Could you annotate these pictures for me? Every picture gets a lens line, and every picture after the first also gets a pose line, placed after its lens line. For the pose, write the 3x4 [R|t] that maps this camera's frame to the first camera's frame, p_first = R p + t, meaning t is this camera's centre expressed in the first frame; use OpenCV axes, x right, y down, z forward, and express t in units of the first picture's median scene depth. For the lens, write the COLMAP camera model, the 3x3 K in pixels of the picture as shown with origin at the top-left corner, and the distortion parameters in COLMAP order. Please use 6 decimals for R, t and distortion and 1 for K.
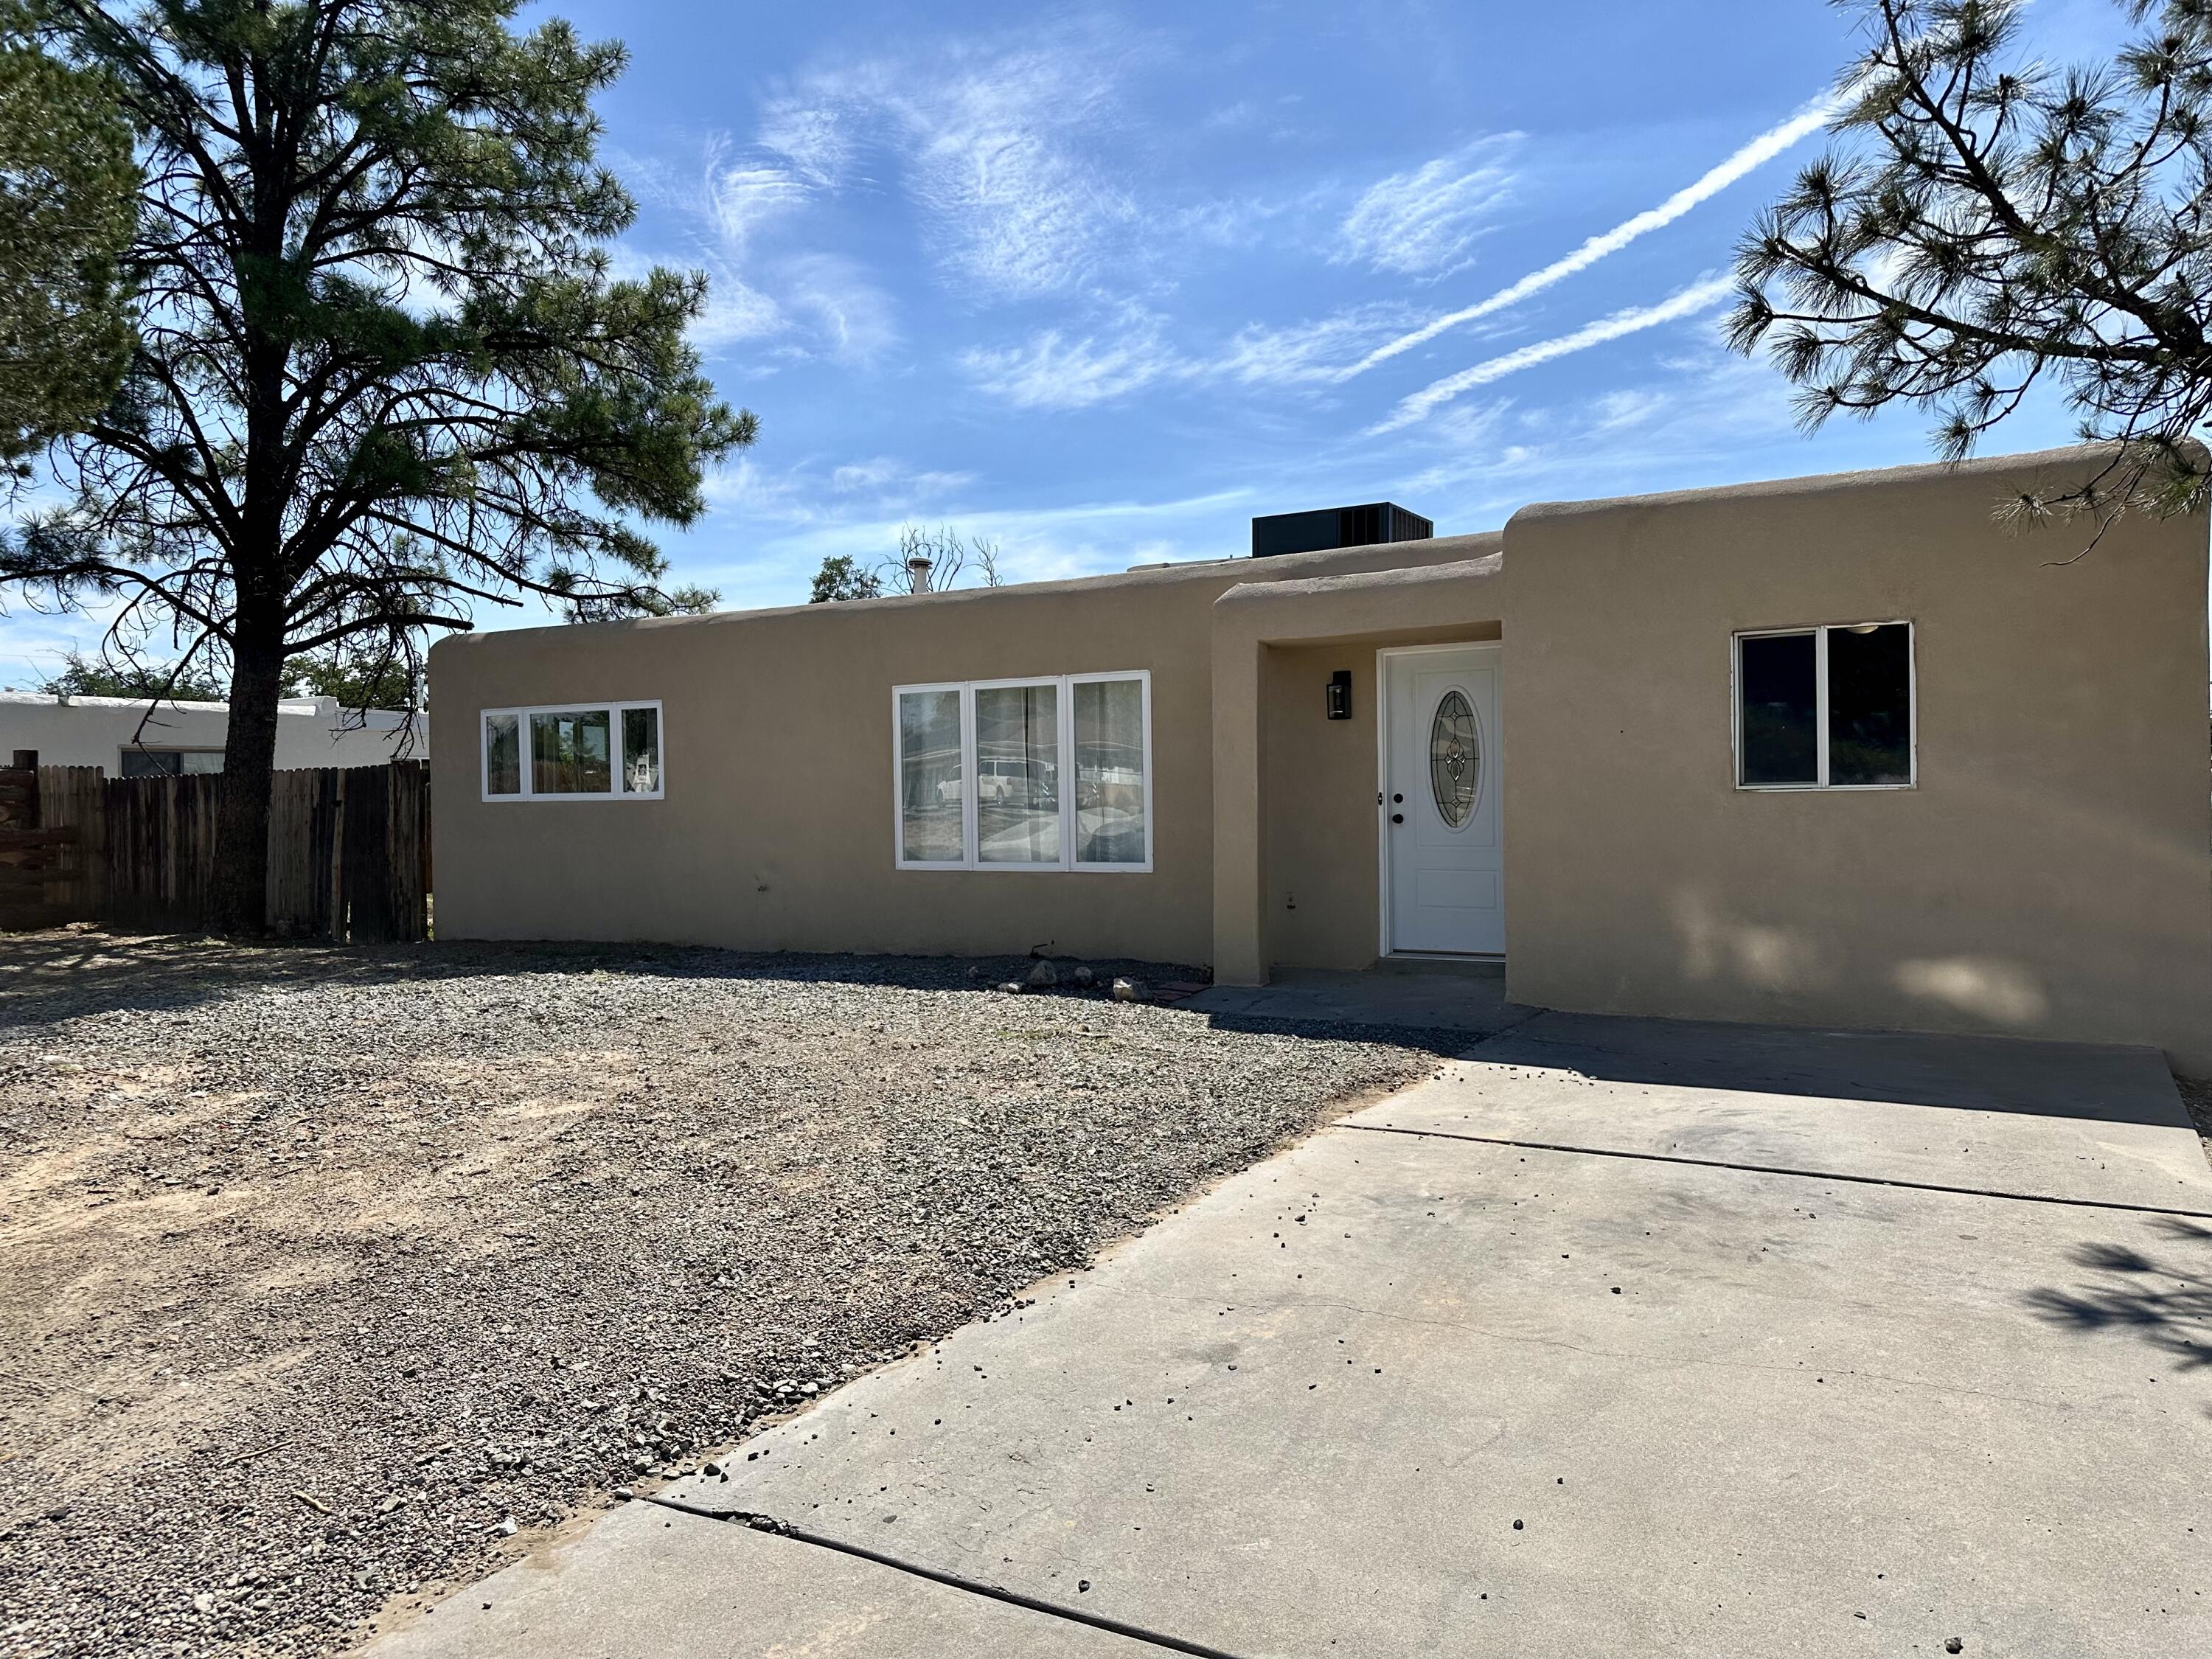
lens RADIAL K [[1577.9, 0, 1090.6], [0, 1577.9, 839.0], [0, 0, 1]] dist [0.044492, -0.057328]
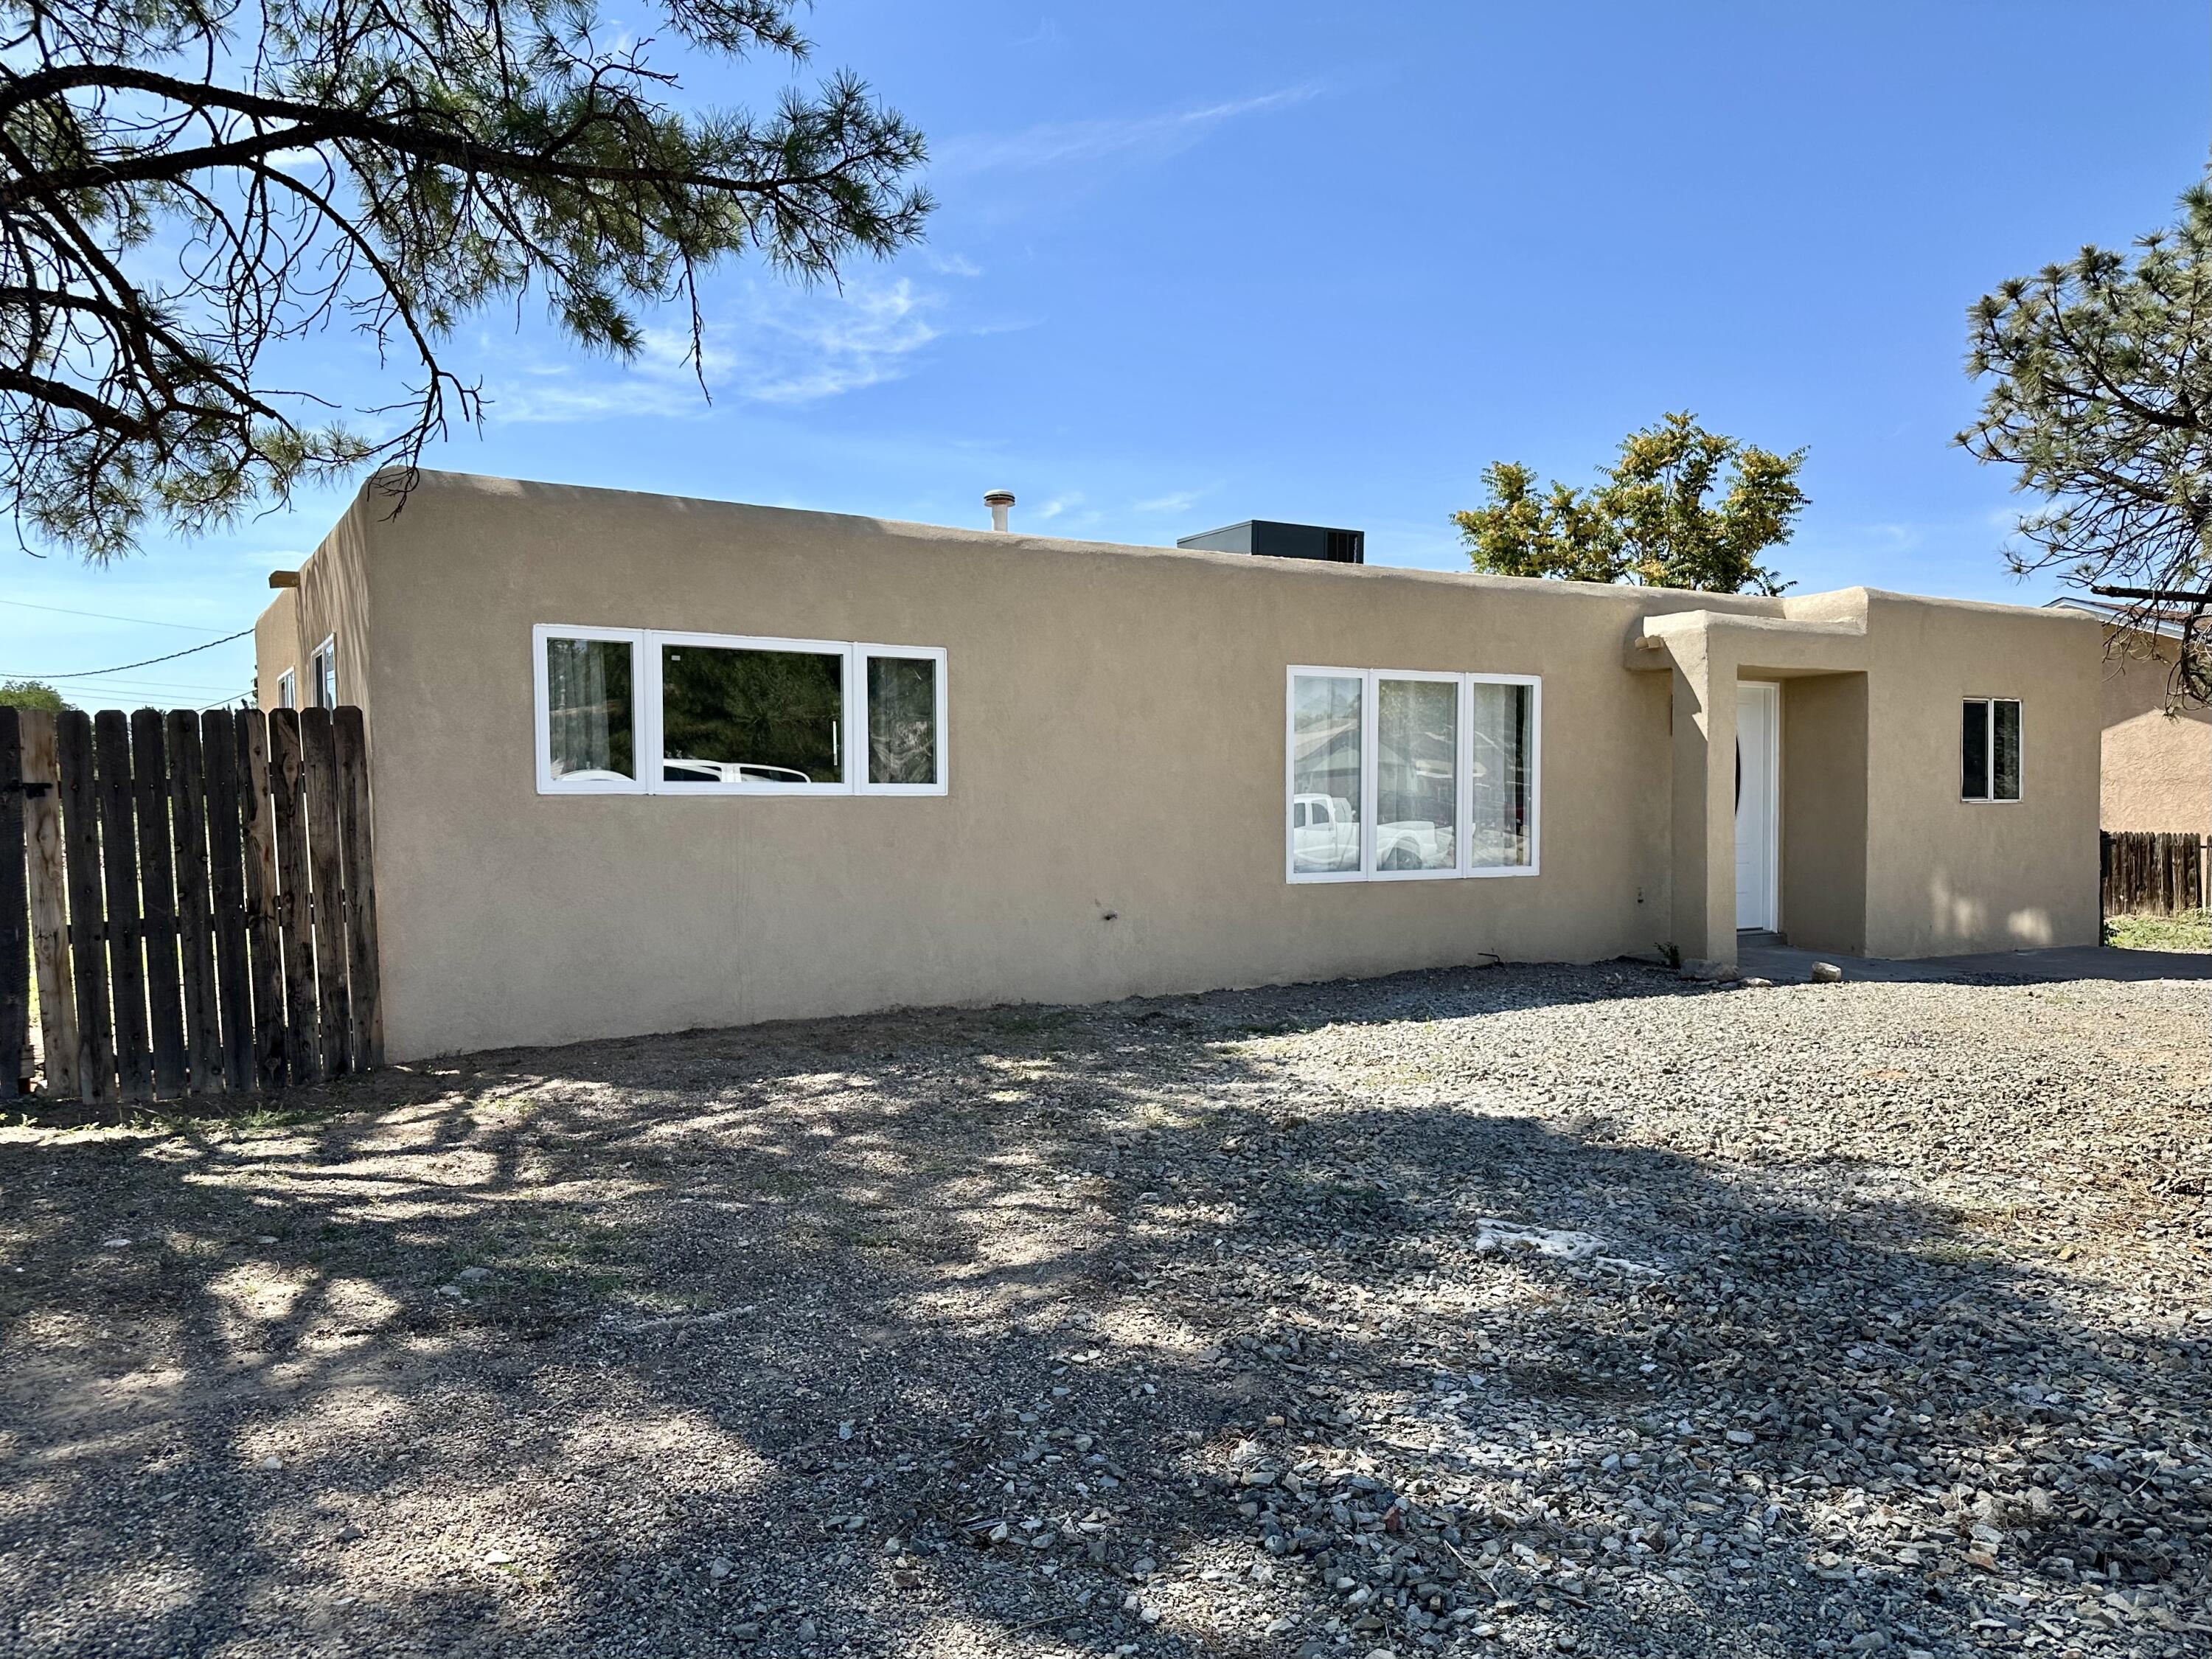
lens RADIAL K [[1668.5, 0, 1099.2], [0, 1668.5, 846.5], [0, 0, 1]] dist [0.019378, -0.000307]
pose [[0.469980, -0.004965, 0.882663, -1.267813], [0.019929, 0.999789, -0.004987, 0.002364], [-0.882452, 0.019934, 0.469979, 0.896532]]
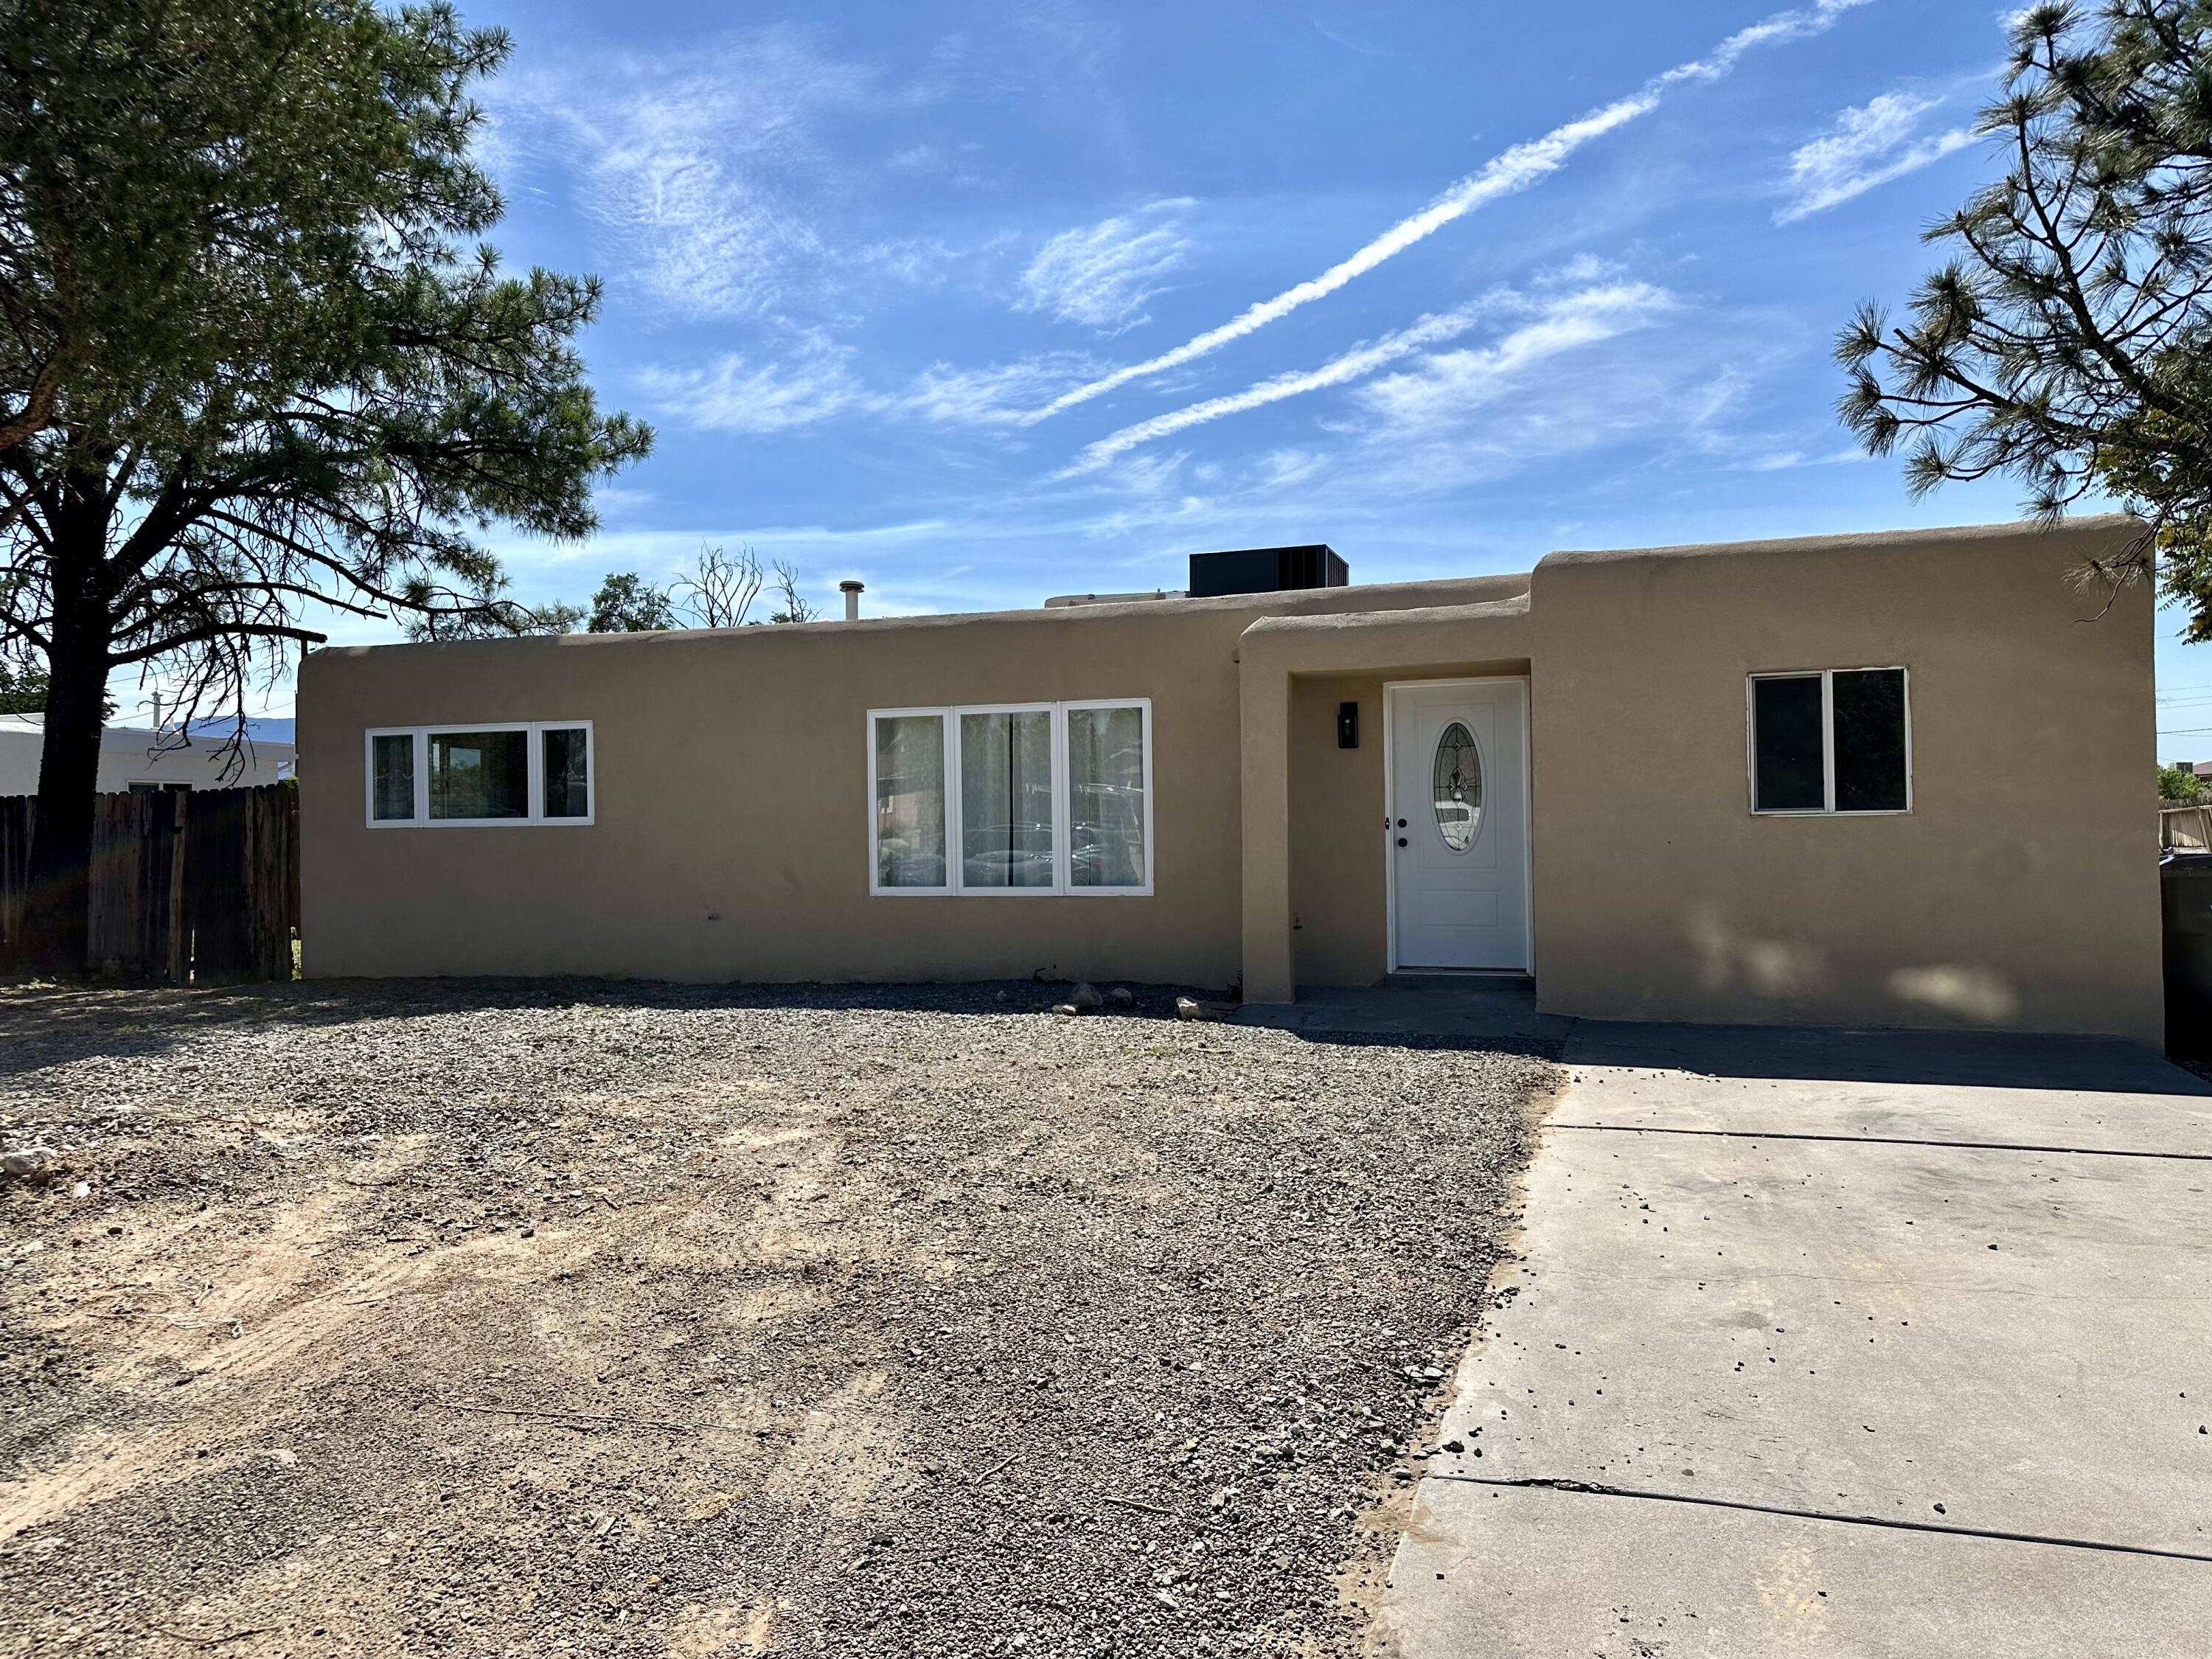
lens RADIAL K [[1577.9, 0, 1113.8], [0, 1577.9, 832.3], [0, 0, 1]] dist [0.044492, -0.057328]
pose [[0.977779, 0.001961, 0.209631, -0.241136], [0.003598, 0.999652, -0.026136, 0.007791], [-0.209609, 0.026310, 0.977431, 0.007732]]
